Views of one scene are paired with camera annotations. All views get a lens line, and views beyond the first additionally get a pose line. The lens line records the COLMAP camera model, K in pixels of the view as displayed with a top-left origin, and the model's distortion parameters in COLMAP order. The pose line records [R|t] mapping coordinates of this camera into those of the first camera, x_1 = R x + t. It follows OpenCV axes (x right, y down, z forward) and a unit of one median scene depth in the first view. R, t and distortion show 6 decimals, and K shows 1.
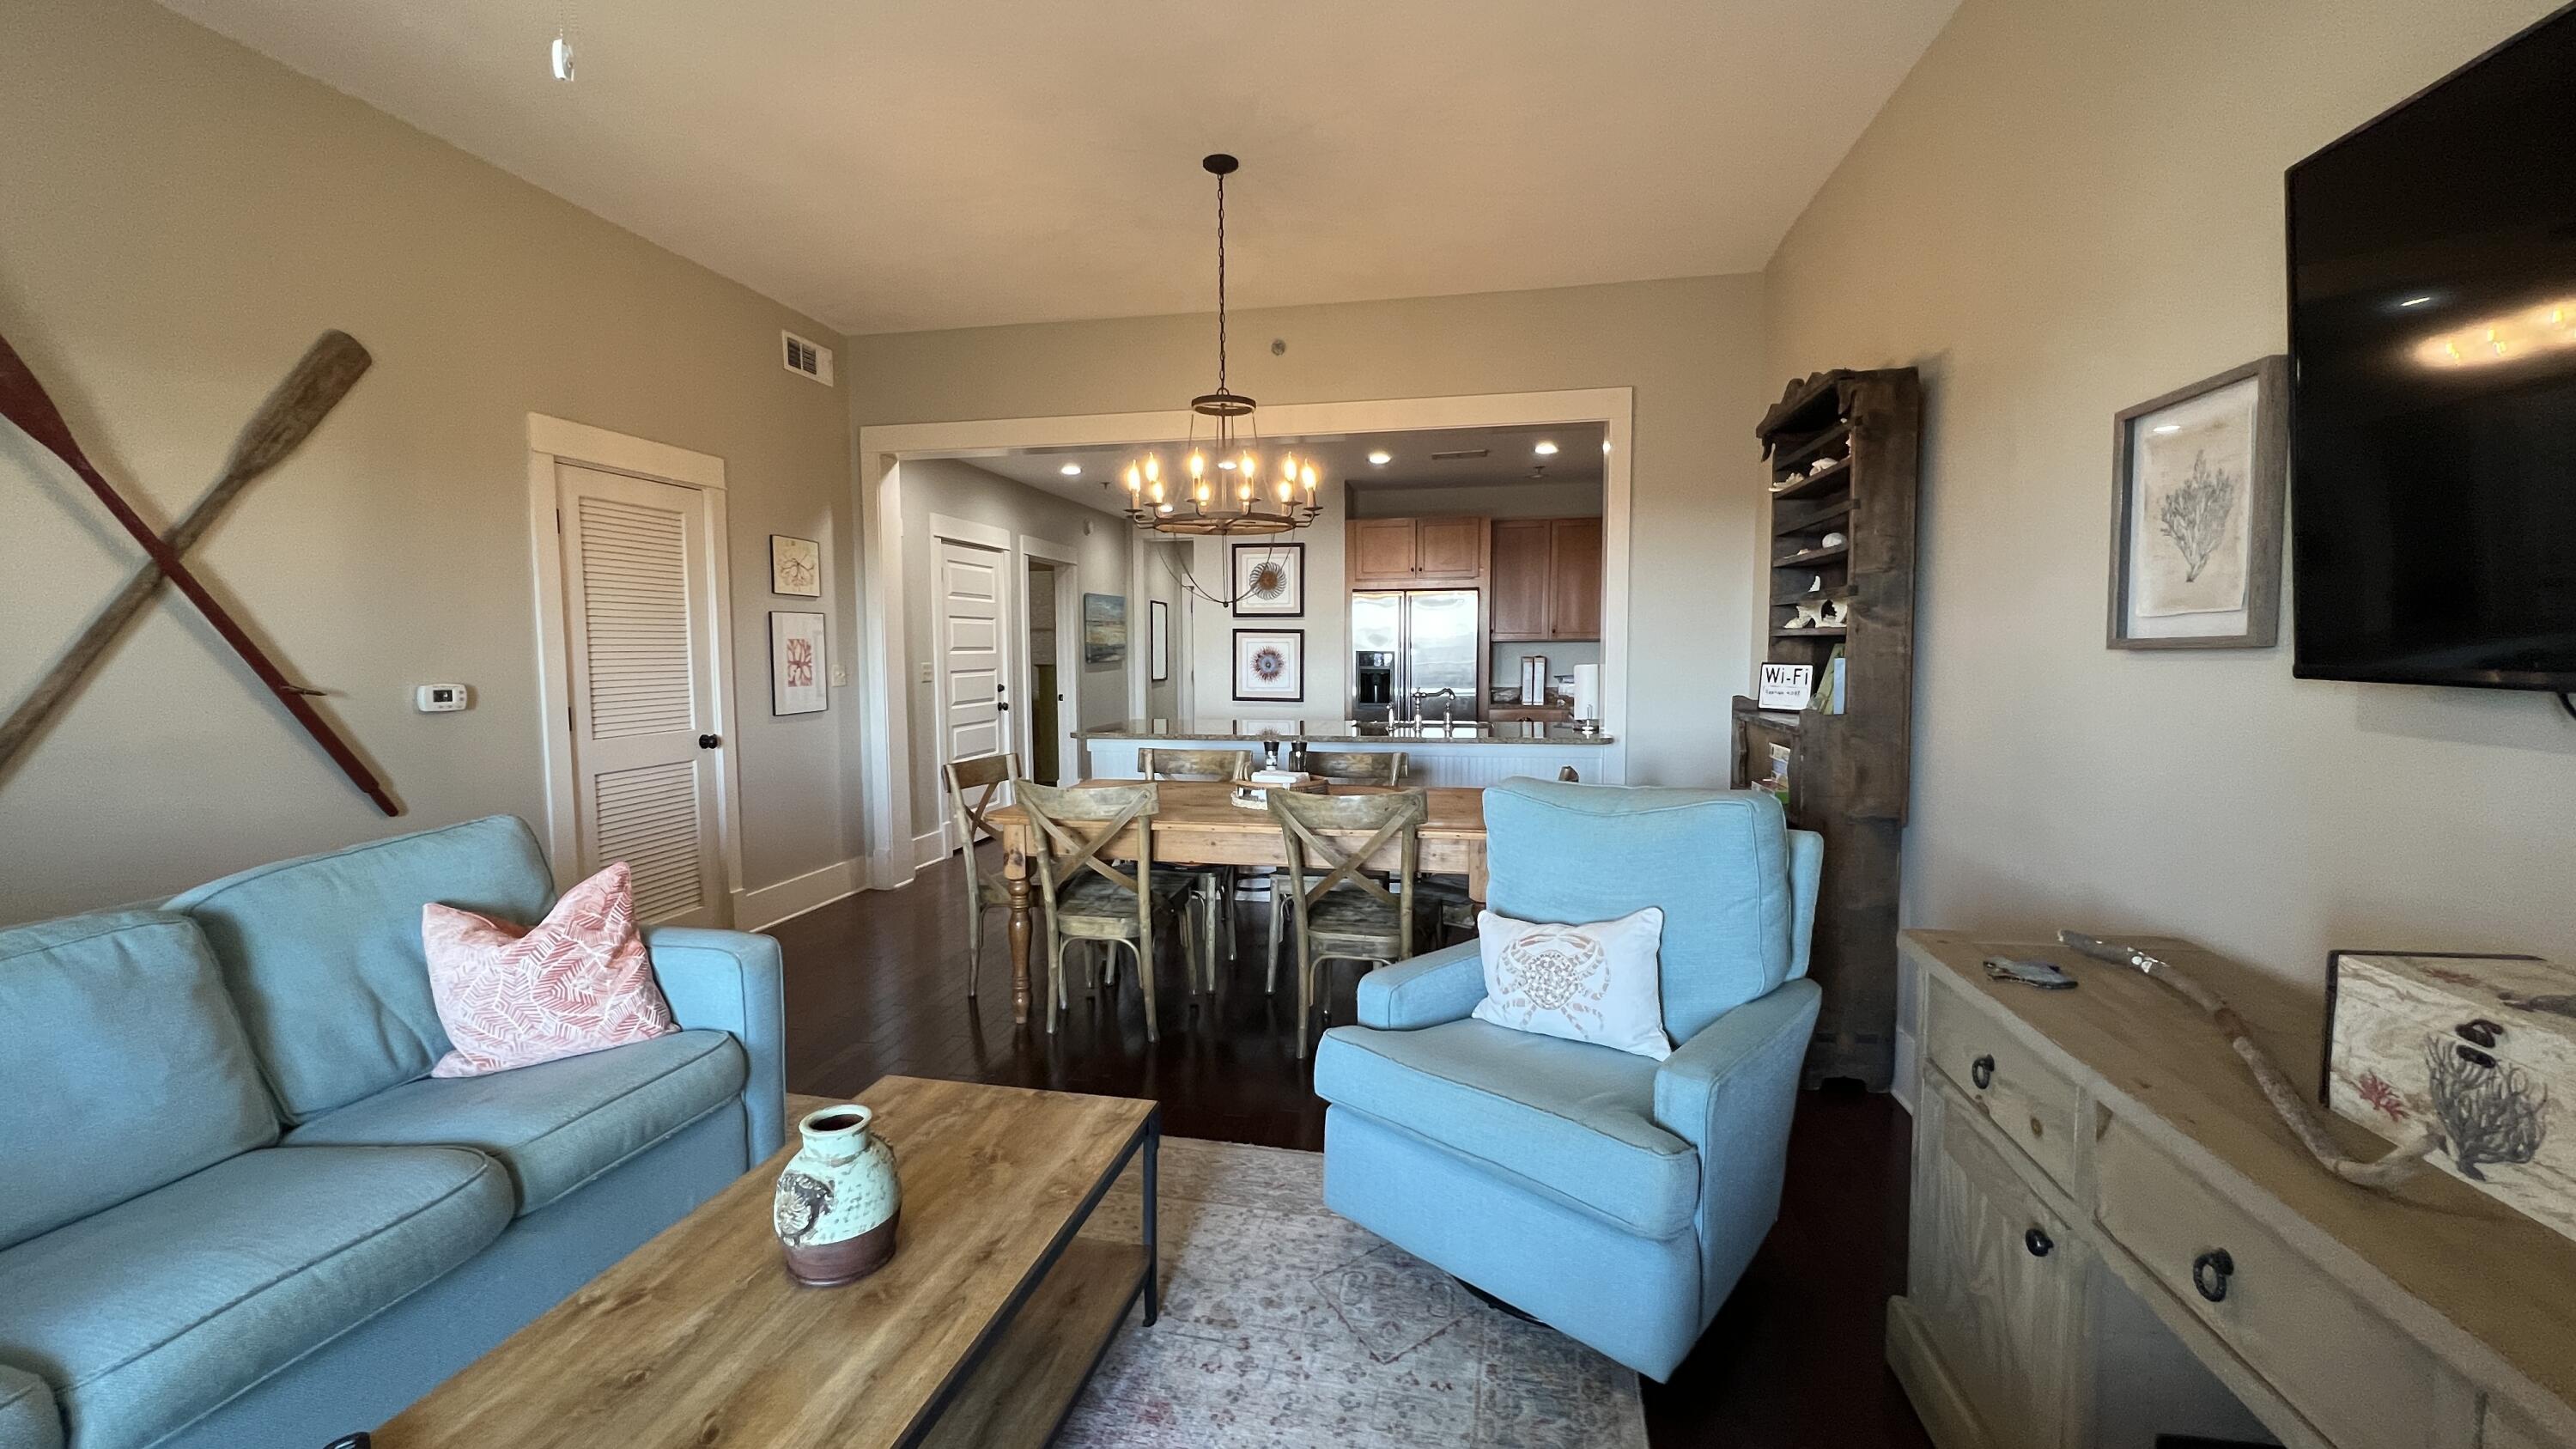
lens RADIAL K [[1027.9, 0, 1284.3], [0, 1027.9, 719.6], [0, 0, 1]] dist [-0.002056, 0.001024]
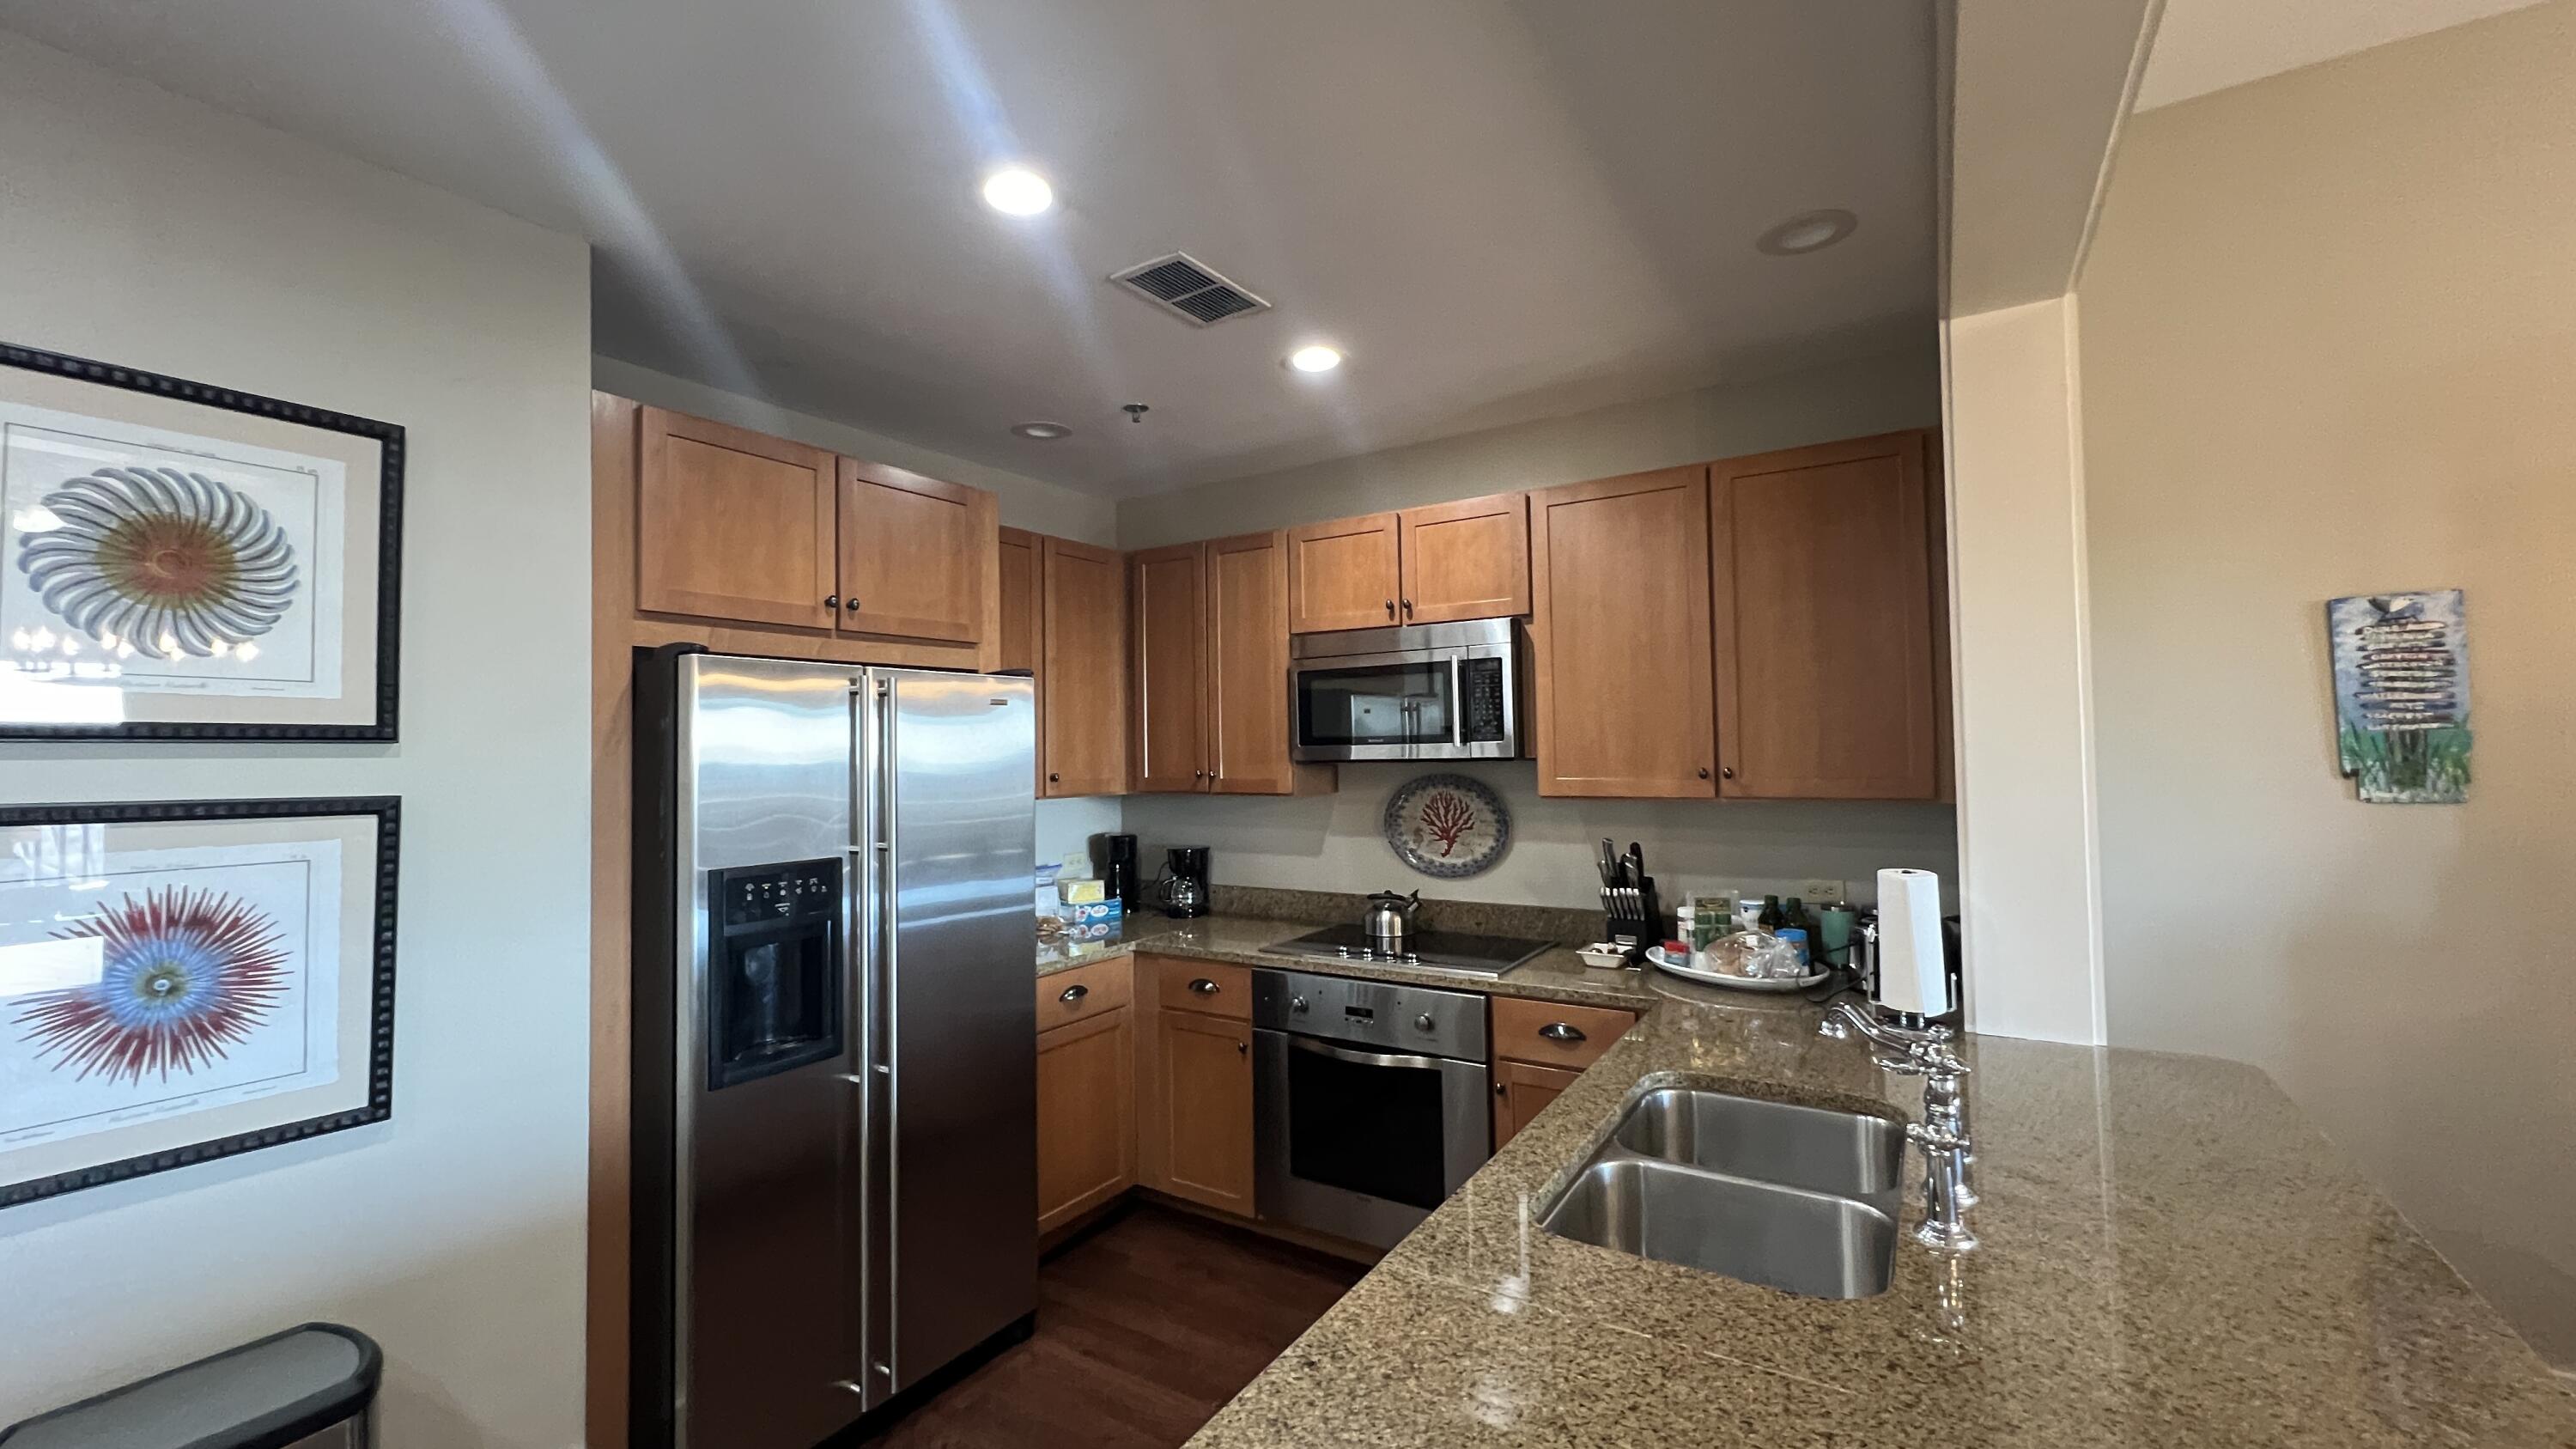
lens RADIAL K [[1027.9, 0, 1284.4], [0, 1027.9, 720.1], [0, 0, 1]] dist [-0.002056, 0.001024]
pose [[0.373374, 0.028134, 0.927254, -0.252308], [0.083405, 0.994474, -0.063759, -0.154609], [-0.923924, 0.101144, 0.368964, 1.528539]]
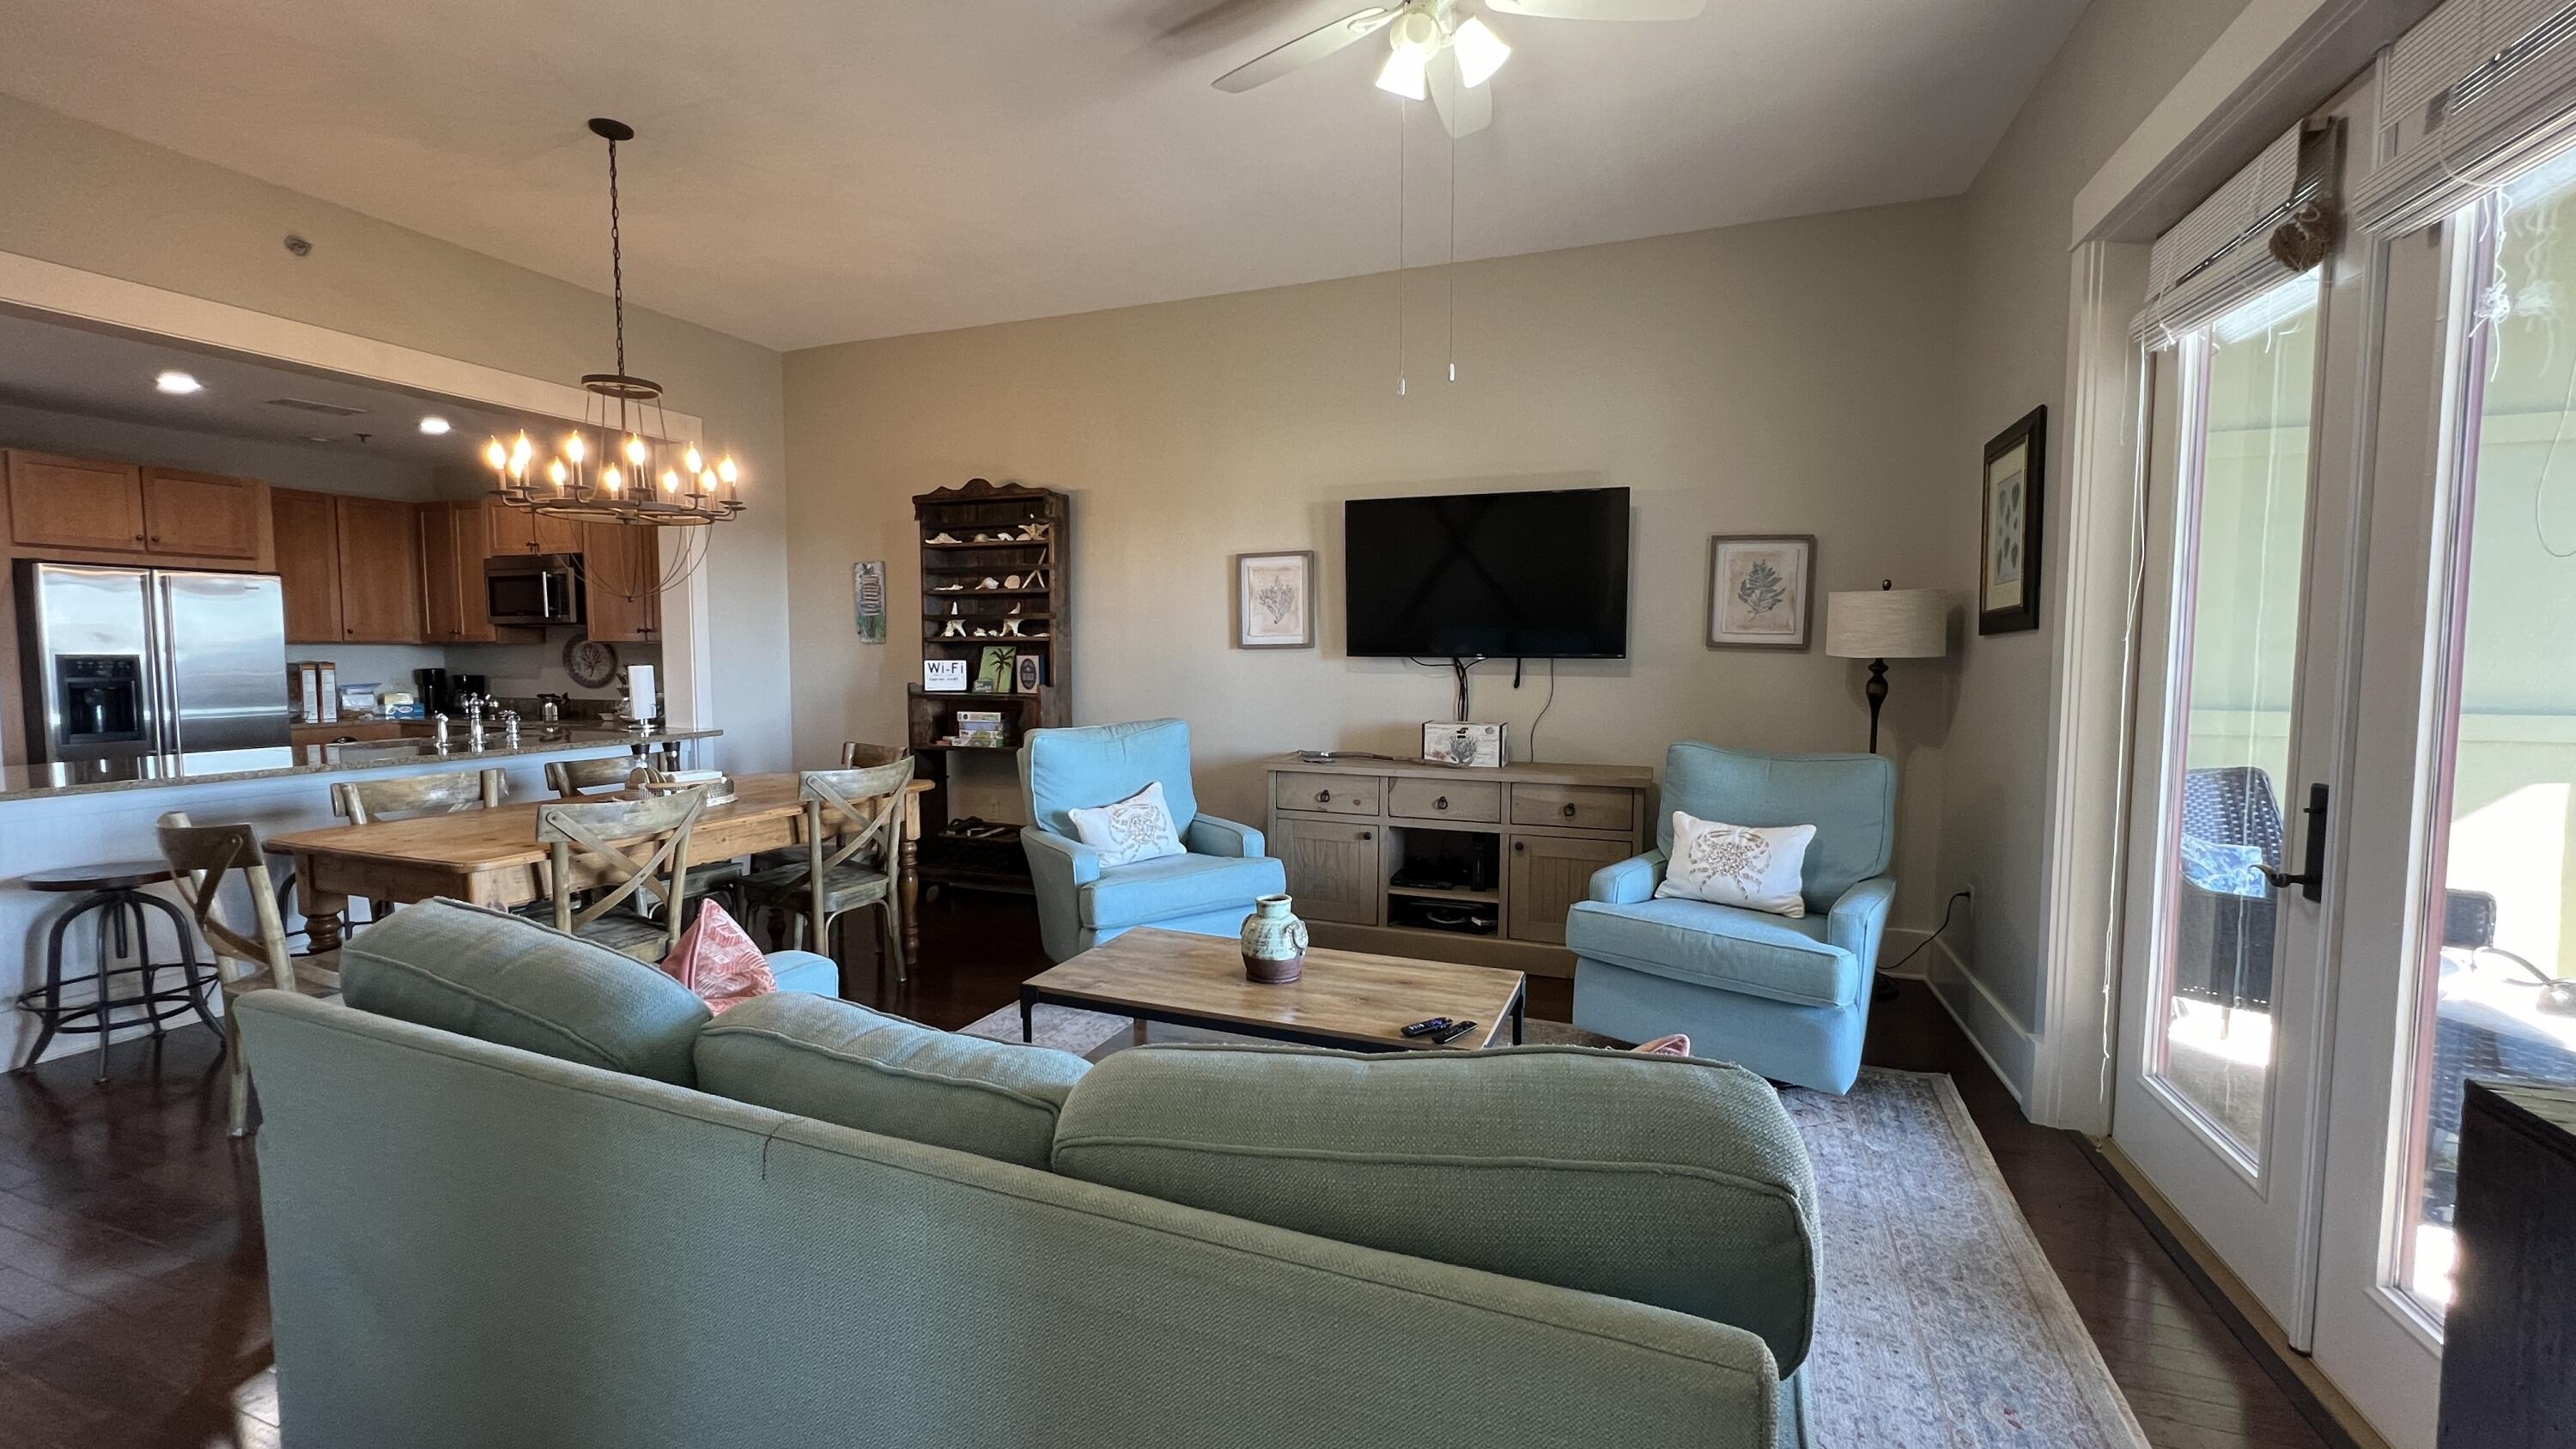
lens RADIAL K [[1027.9, 0, 1284.3], [0, 1027.9, 717.7], [0, 0, 1]] dist [-0.002056, 0.001024]
pose [[0.164774, -0.058955, 0.984568, -0.893787], [0.071142, 0.996322, 0.047753, -0.006618], [-0.983762, 0.062175, 0.168362, 0.263875]]
